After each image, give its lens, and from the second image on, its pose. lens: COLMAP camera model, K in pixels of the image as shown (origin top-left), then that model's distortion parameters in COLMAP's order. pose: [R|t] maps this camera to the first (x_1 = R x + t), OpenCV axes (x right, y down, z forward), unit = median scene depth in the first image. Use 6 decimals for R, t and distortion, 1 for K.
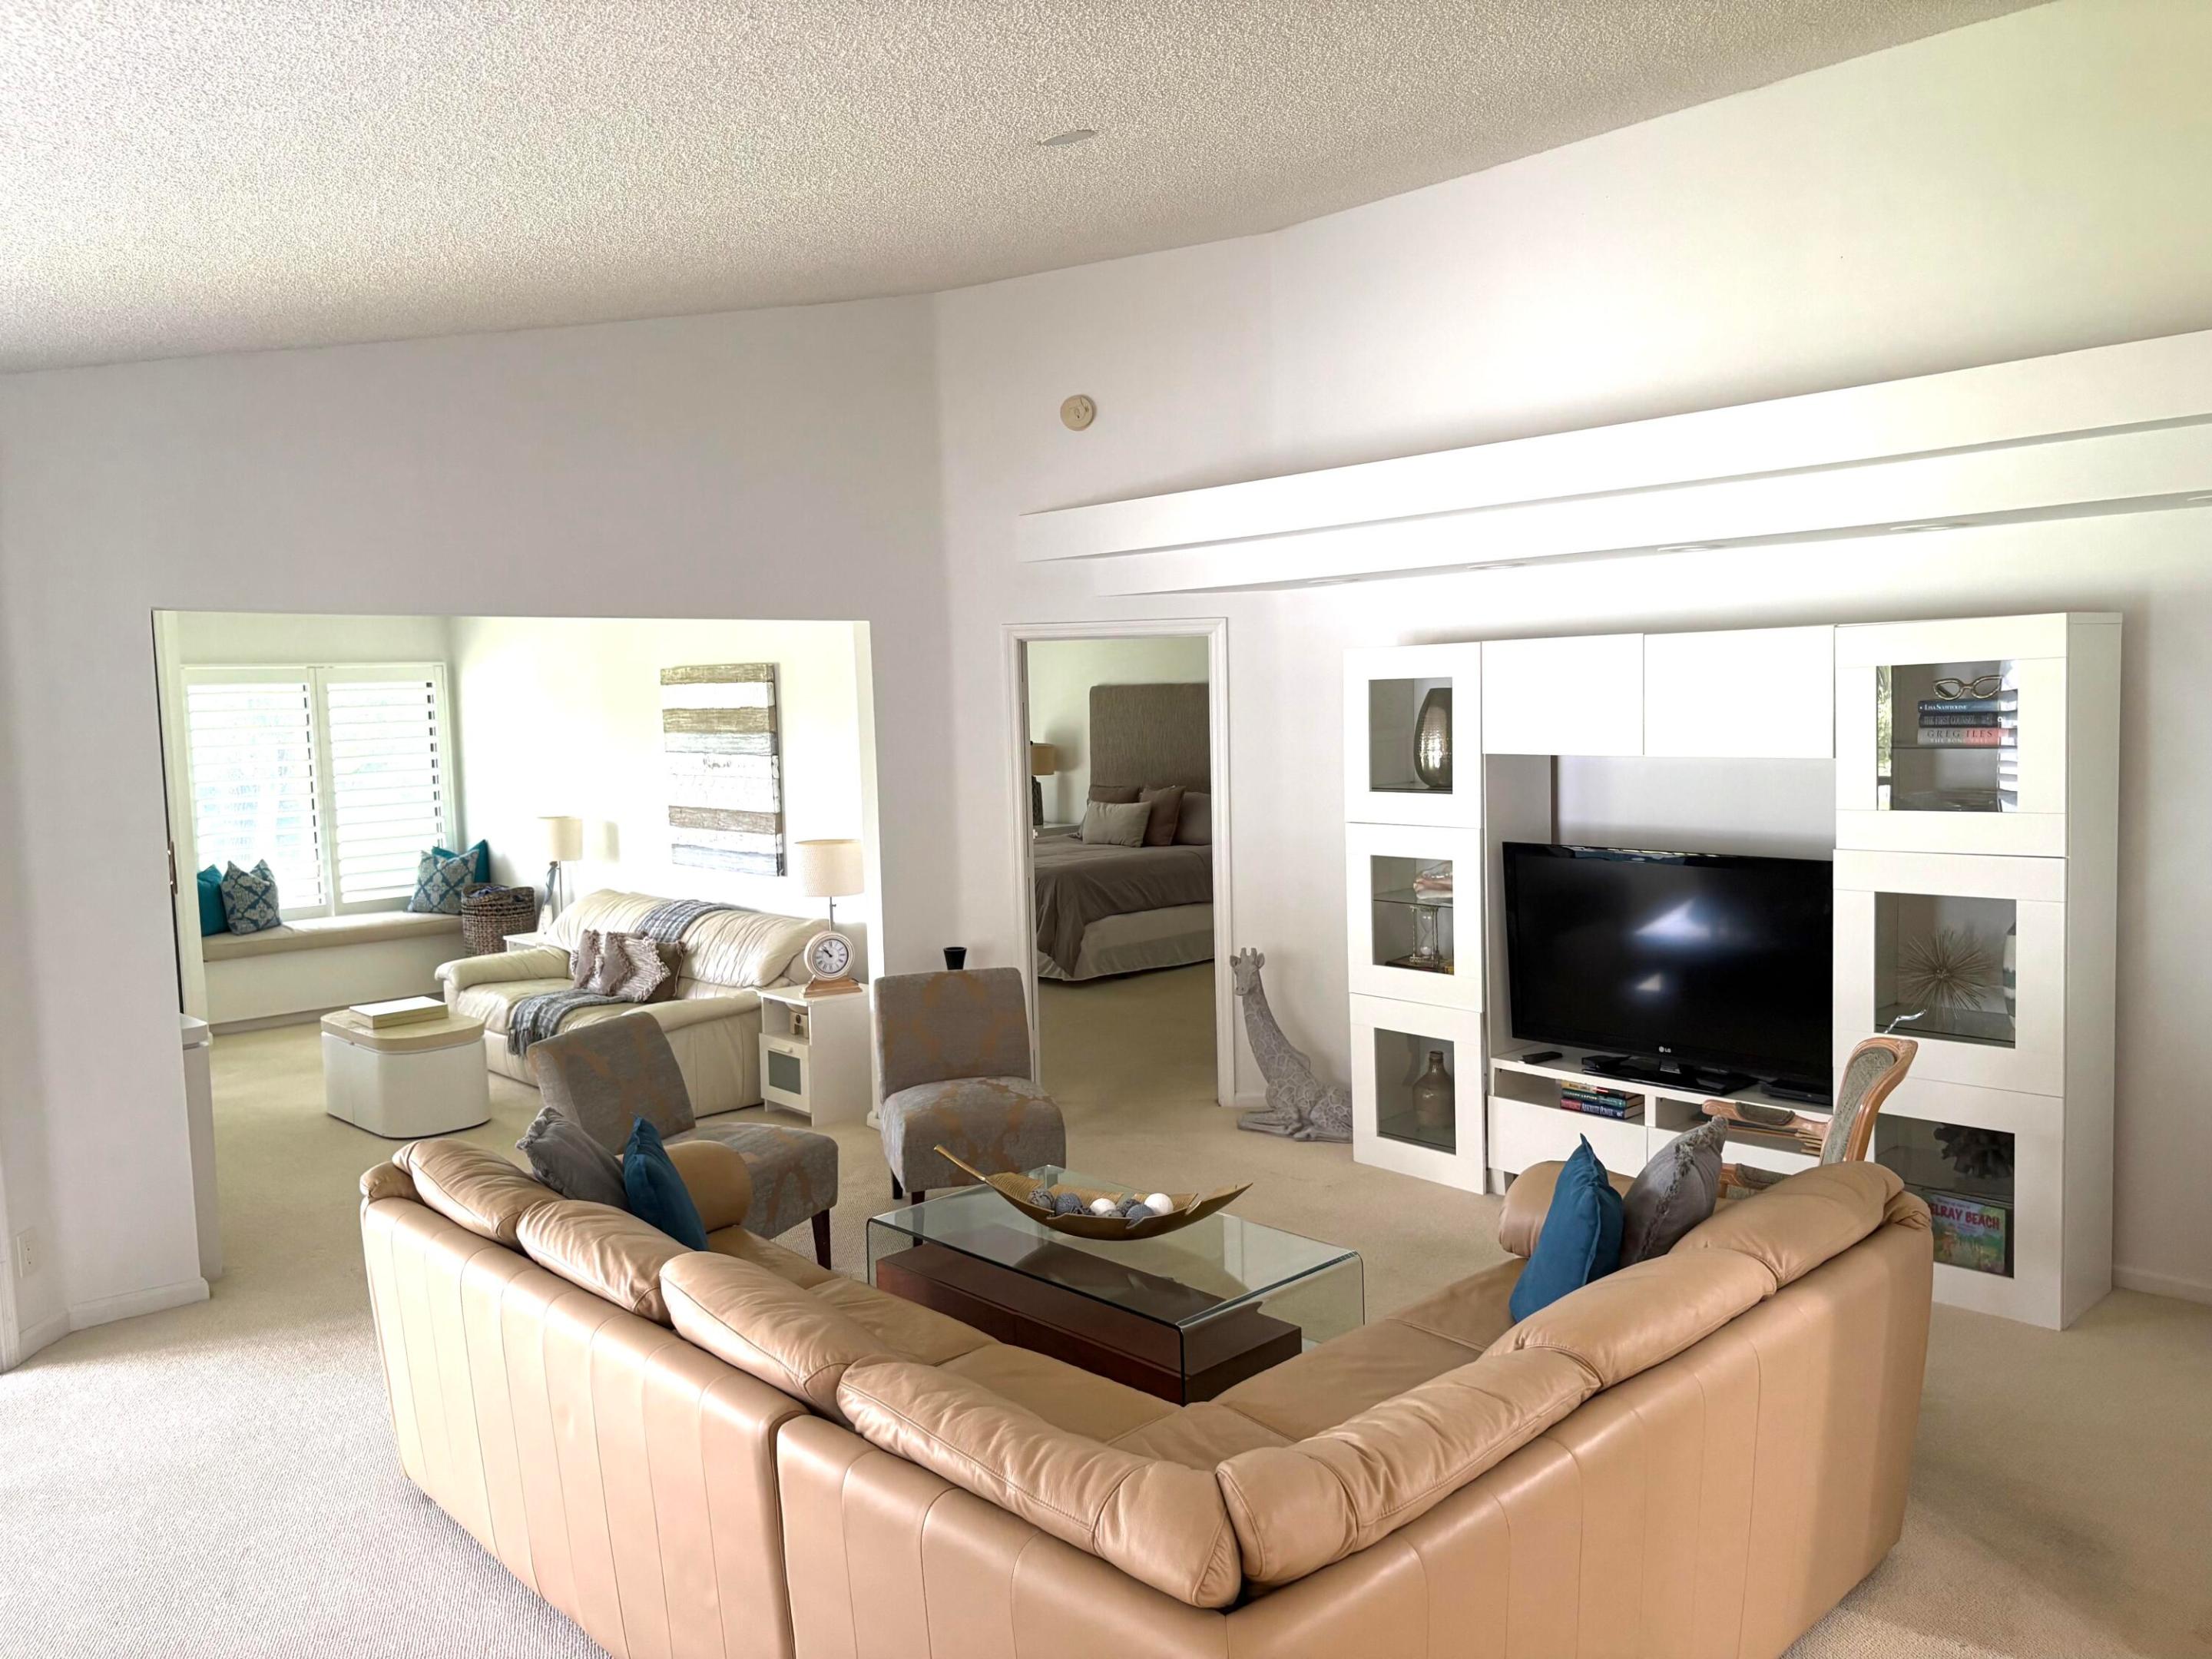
lens RADIAL K [[1752.1, 0, 1114.7], [0, 1752.1, 828.4], [0, 0, 1]] dist [0.047134, -0.013673]
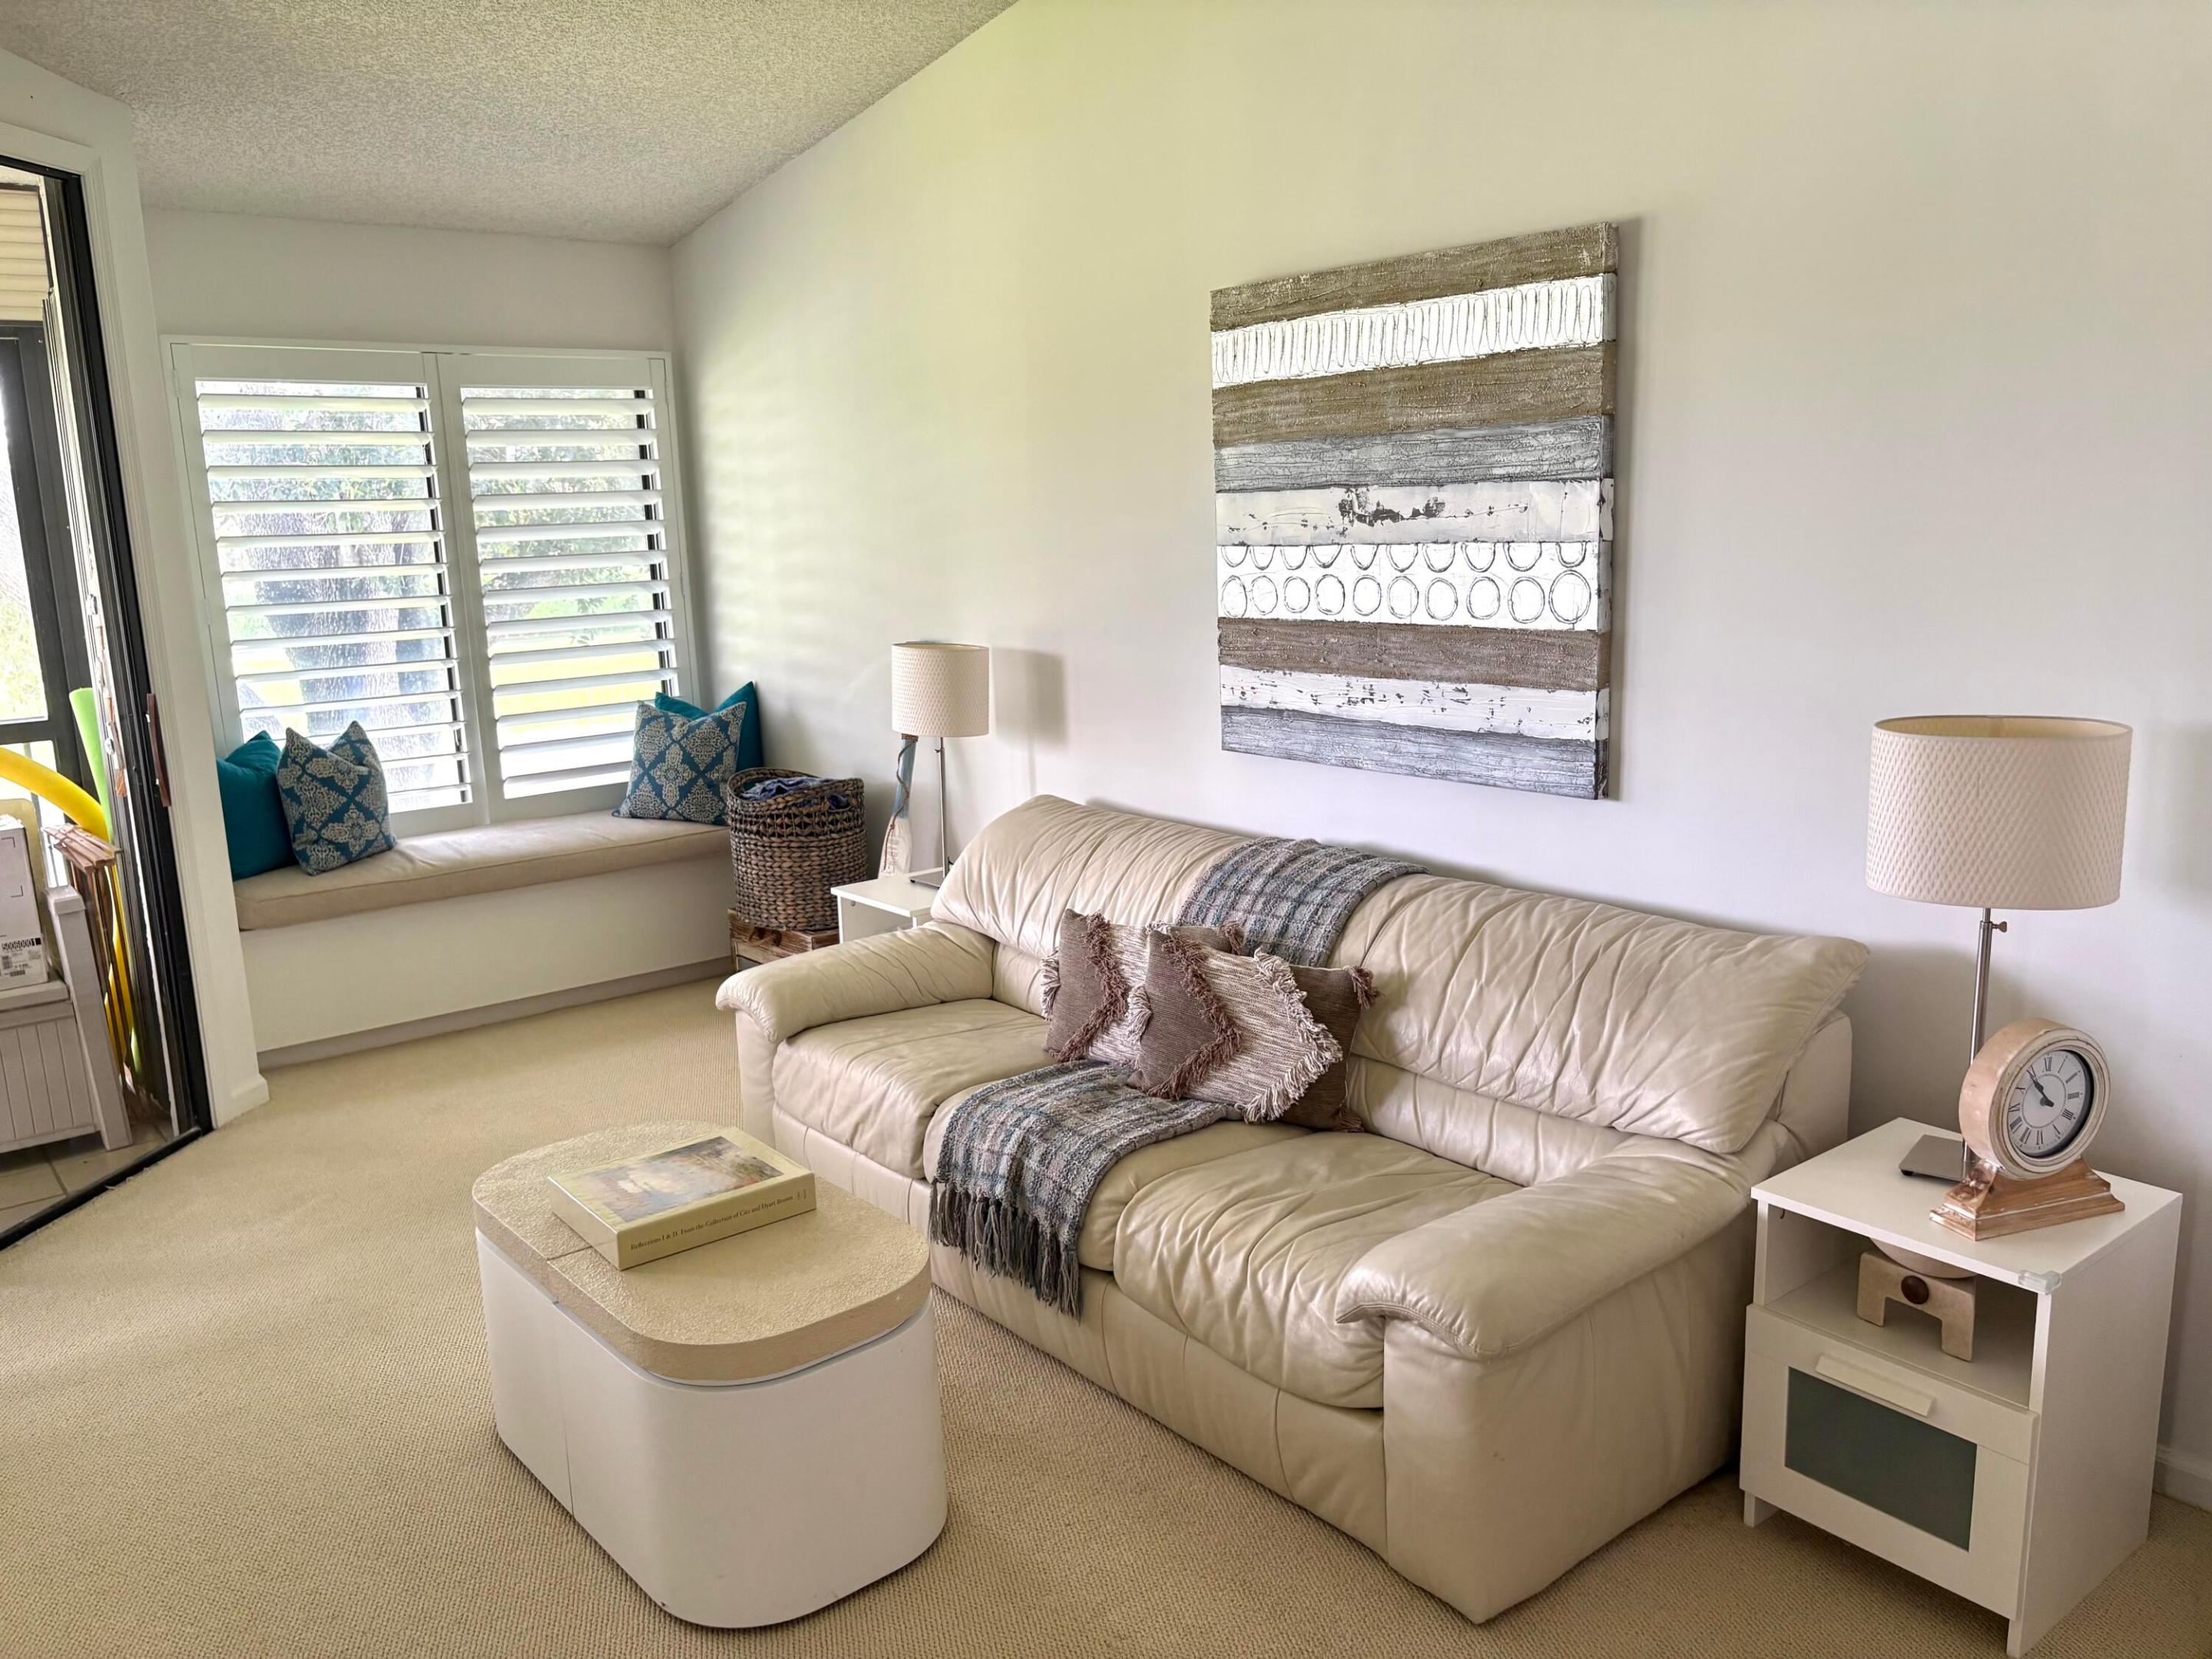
lens RADIAL K [[1752.1, 0, 1096.2], [0, 1752.1, 825.3], [0, 0, 1]] dist [0.047134, -0.013673]
pose [[0.997003, 0.006571, -0.077079, -0.252141], [0.001489, 0.994572, 0.104043, -0.006823], [0.077345, -0.103846, 0.991581, 0.562399]]
